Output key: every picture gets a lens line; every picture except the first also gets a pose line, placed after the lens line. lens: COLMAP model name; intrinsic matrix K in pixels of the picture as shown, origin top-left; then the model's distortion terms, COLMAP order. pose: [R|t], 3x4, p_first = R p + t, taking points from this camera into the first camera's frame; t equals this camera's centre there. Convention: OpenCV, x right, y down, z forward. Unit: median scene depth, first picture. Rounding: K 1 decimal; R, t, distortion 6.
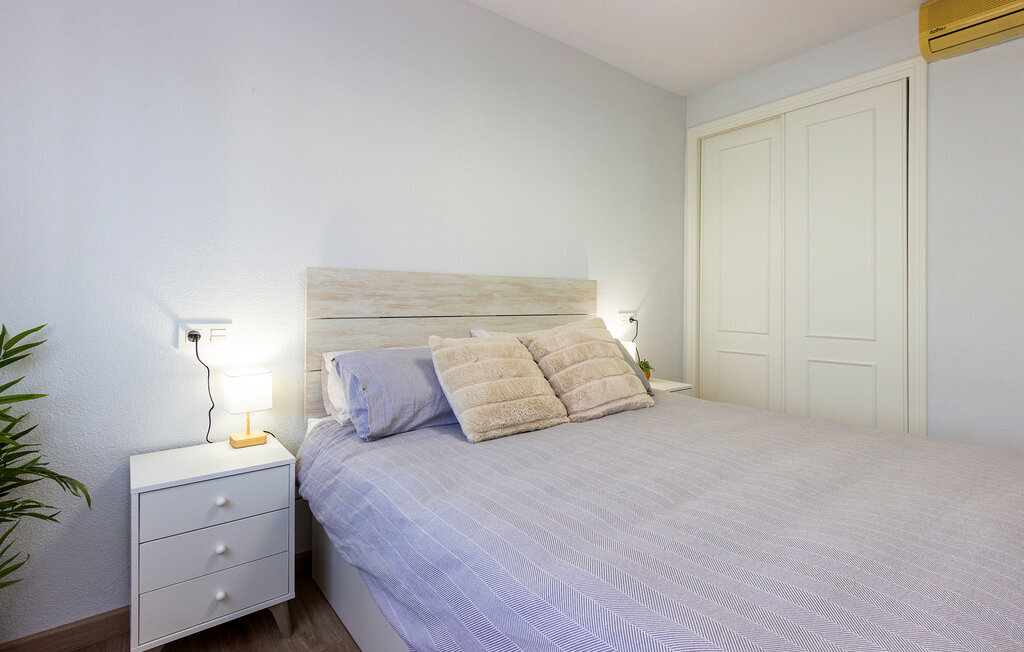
lens RADIAL K [[497.7, 0, 524.0], [0, 497.7, 303.5], [0, 0, 1]] dist [-0.000140, 0.000036]
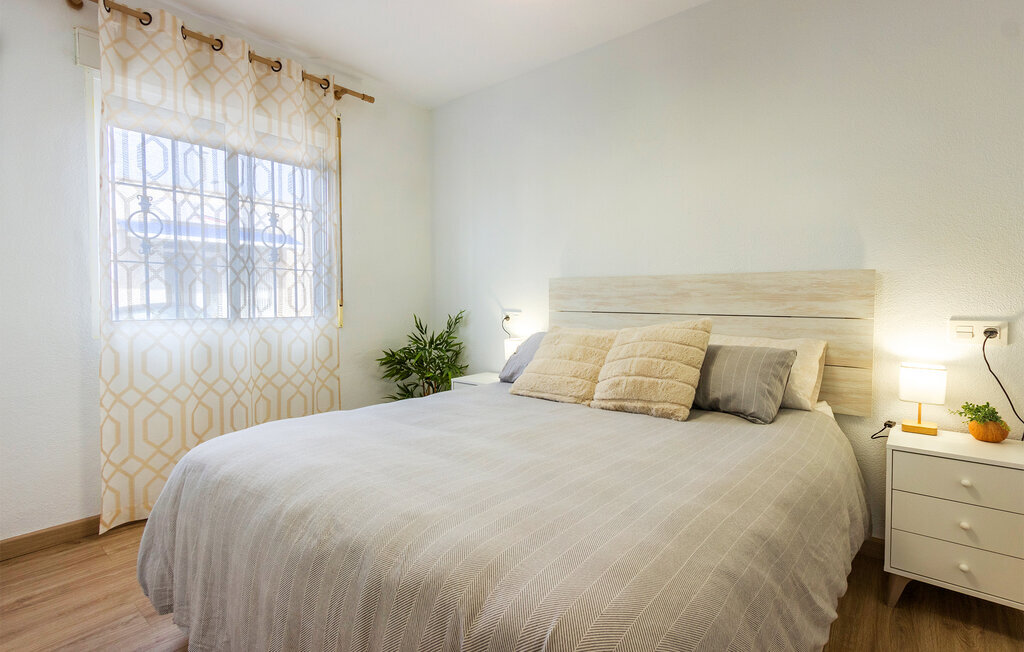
lens RADIAL K [[497.7, 0, 524.0], [0, 497.7, 303.5], [0, 0, 1]] dist [-0.000140, 0.000036]
pose [[0.193249, -0.000896, -0.981149, 0.828009], [-0.012401, 0.999917, -0.003356, 0.009764], [0.981071, 0.012816, 0.193222, 0.456476]]
